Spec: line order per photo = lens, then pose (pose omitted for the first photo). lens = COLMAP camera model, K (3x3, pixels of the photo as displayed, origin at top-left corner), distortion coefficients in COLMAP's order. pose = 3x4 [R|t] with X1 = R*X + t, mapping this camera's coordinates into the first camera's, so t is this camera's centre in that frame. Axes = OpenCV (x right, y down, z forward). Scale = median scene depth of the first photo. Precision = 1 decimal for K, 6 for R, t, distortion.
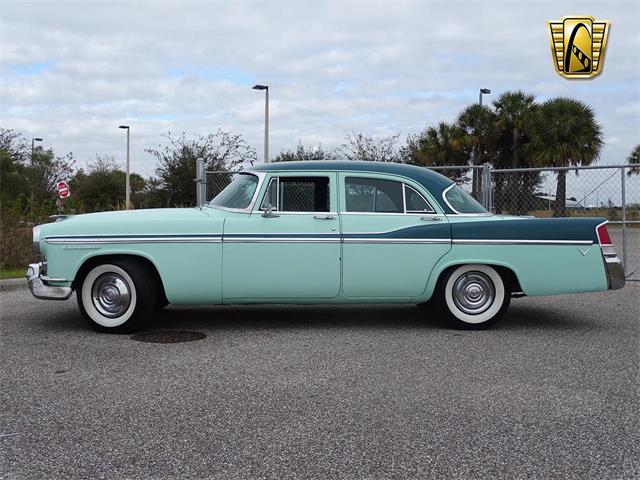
lens RADIAL K [[733.4, 0, 321.0], [0, 733.4, 256.0], [0, 0, 1]] dist [0.005657, 0.009404]
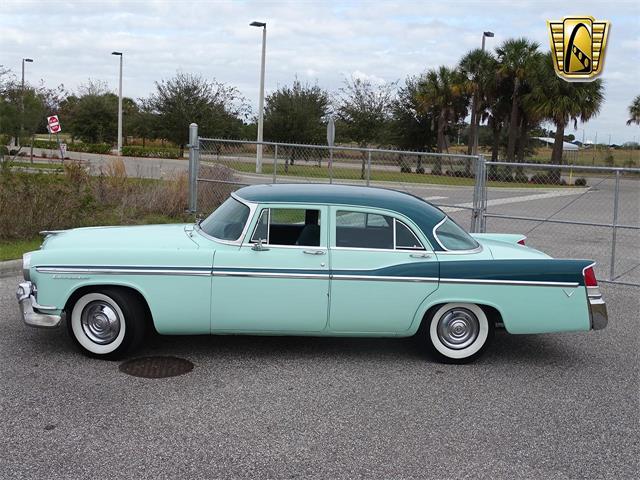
lens RADIAL K [[735.7, 0, 317.9], [0, 735.7, 255.9], [0, 0, 1]] dist [0.004694, 0.012669]
pose [[0.999163, 0.039928, 0.008923, 0.001029], [-0.040593, 0.994696, 0.094510, -0.140296], [-0.005102, -0.094793, 0.995484, -0.003887]]
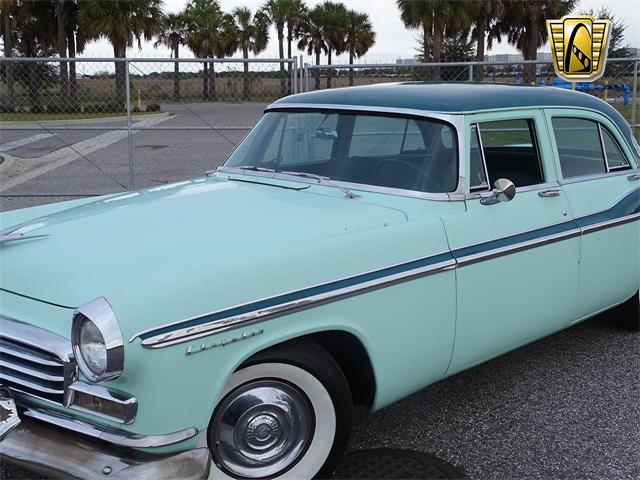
lens RADIAL K [[787.2, 0, 320.0], [0, 787.2, 240.0], [0, 0, 1]] dist [0.004780, 0.013385]
pose [[0.797523, -0.130613, 0.588980, -0.490834], [0.048948, 0.987073, 0.152615, -0.116460], [-0.601300, -0.092884, 0.793606, 0.606844]]
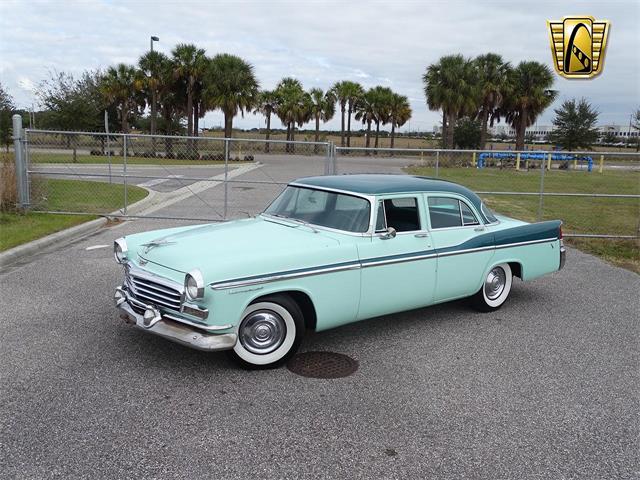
lens RADIAL K [[583.2, 0, 320.0], [0, 583.2, 240.0], [0, 0, 1]] dist [-0.005422, -0.007840]
pose [[0.849258, -0.067640, 0.523628, -0.590849], [0.003499, 0.992459, 0.122527, -0.154002], [-0.527967, -0.102225, 0.843090, 0.313052]]
